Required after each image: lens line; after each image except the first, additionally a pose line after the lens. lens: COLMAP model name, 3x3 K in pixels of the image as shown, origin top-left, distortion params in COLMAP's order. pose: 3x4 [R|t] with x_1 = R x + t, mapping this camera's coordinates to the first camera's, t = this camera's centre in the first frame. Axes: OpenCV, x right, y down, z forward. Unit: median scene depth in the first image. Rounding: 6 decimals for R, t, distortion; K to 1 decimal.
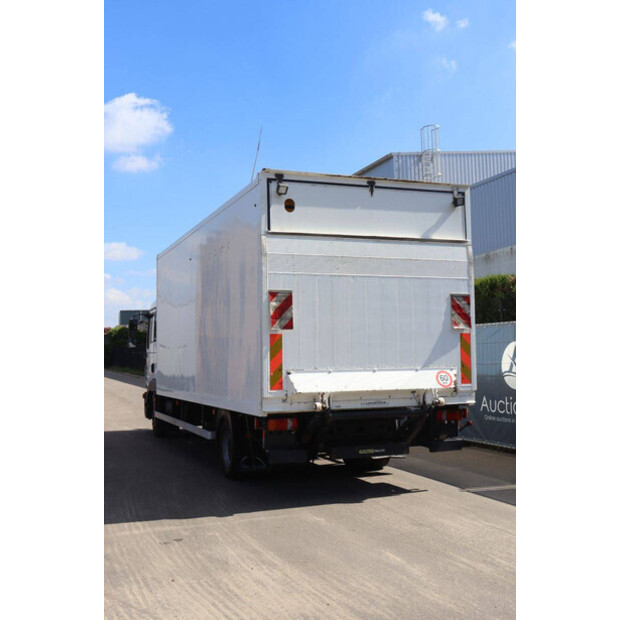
lens RADIAL K [[722.4, 0, 310.0], [0, 722.4, 310.0], [0, 0, 1]] dist [-0.000718, 0.002777]
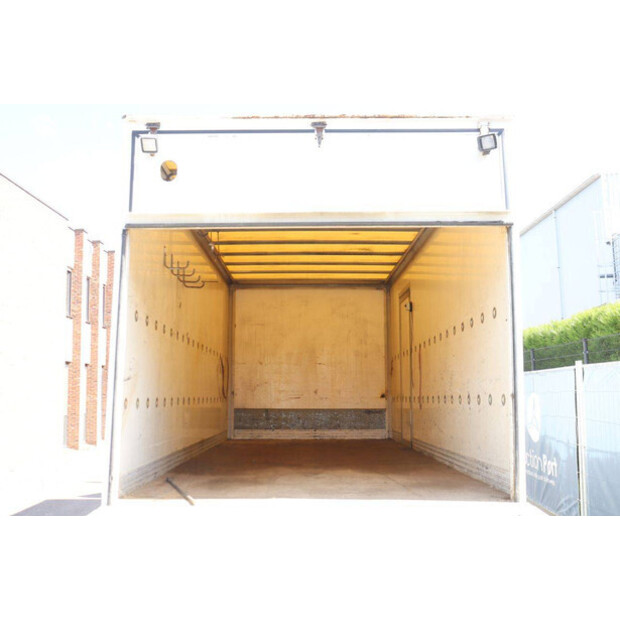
lens RADIAL K [[763.4, 0, 310.0], [0, 763.4, 310.0], [0, 0, 1]] dist [-0.013413, -0.004604]
pose [[0.933128, -0.029810, -0.358306, 0.302713], [0.011547, 0.998528, -0.053004, 0.007905], [0.359358, 0.045322, 0.932098, 0.433346]]
